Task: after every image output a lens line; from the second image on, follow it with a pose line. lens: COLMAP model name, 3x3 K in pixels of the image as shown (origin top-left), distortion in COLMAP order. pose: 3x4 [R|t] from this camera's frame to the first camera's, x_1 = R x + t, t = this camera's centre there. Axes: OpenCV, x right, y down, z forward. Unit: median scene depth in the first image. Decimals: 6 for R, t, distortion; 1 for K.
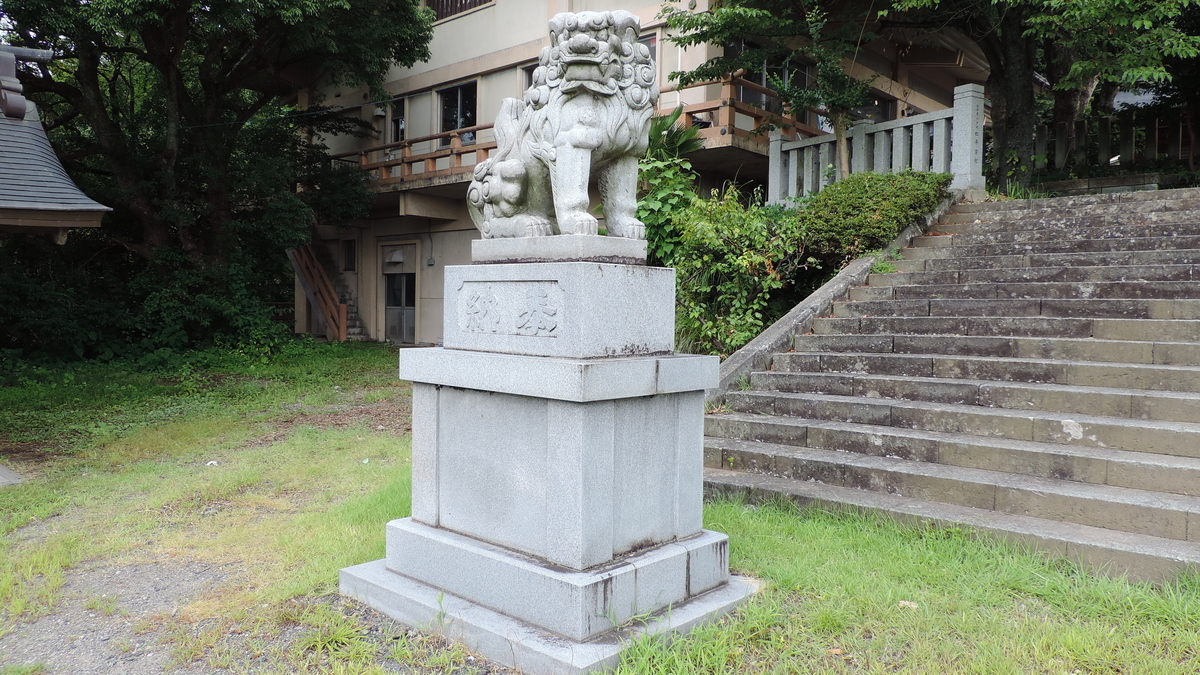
lens RADIAL K [[862.6, 0, 602.5], [0, 862.6, 339.3], [0, 0, 1]] dist [-0.021679, 0.000068]
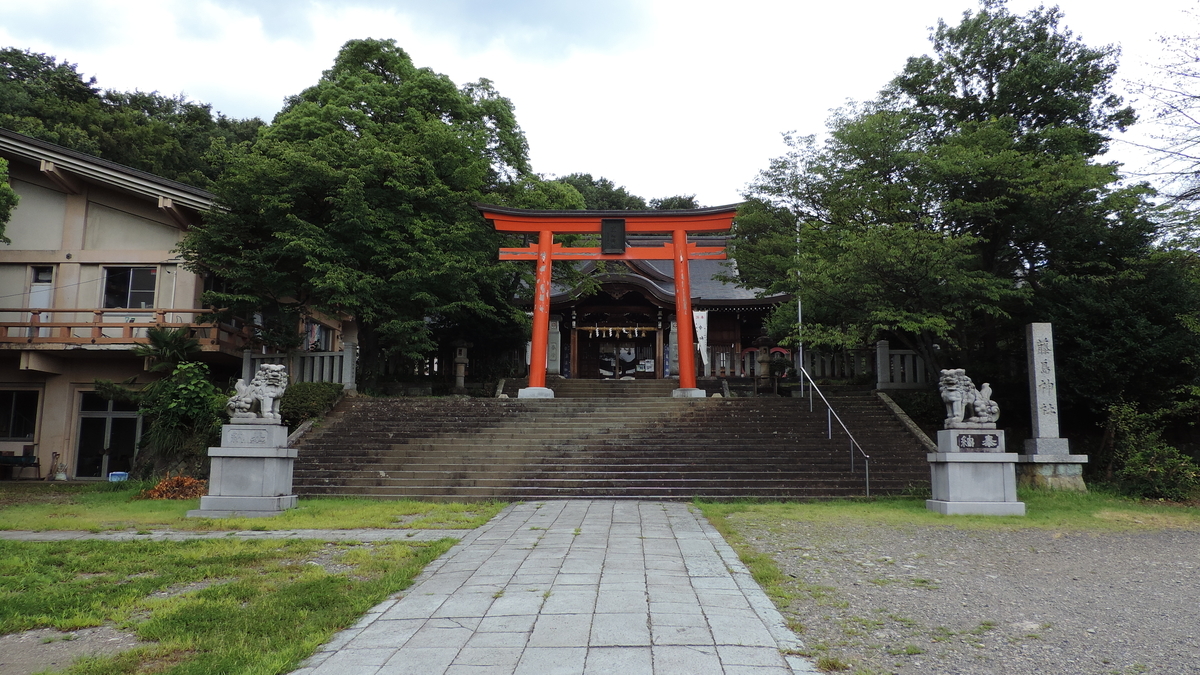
lens RADIAL K [[862.6, 0, 600.0], [0, 862.6, 337.1], [0, 0, 1]] dist [-0.021679, 0.000068]
pose [[0.759762, 0.088110, 0.644203, -0.742515], [0.025642, 0.985945, -0.165093, 0.105680], [-0.649695, 0.141950, 0.746824, -1.553158]]
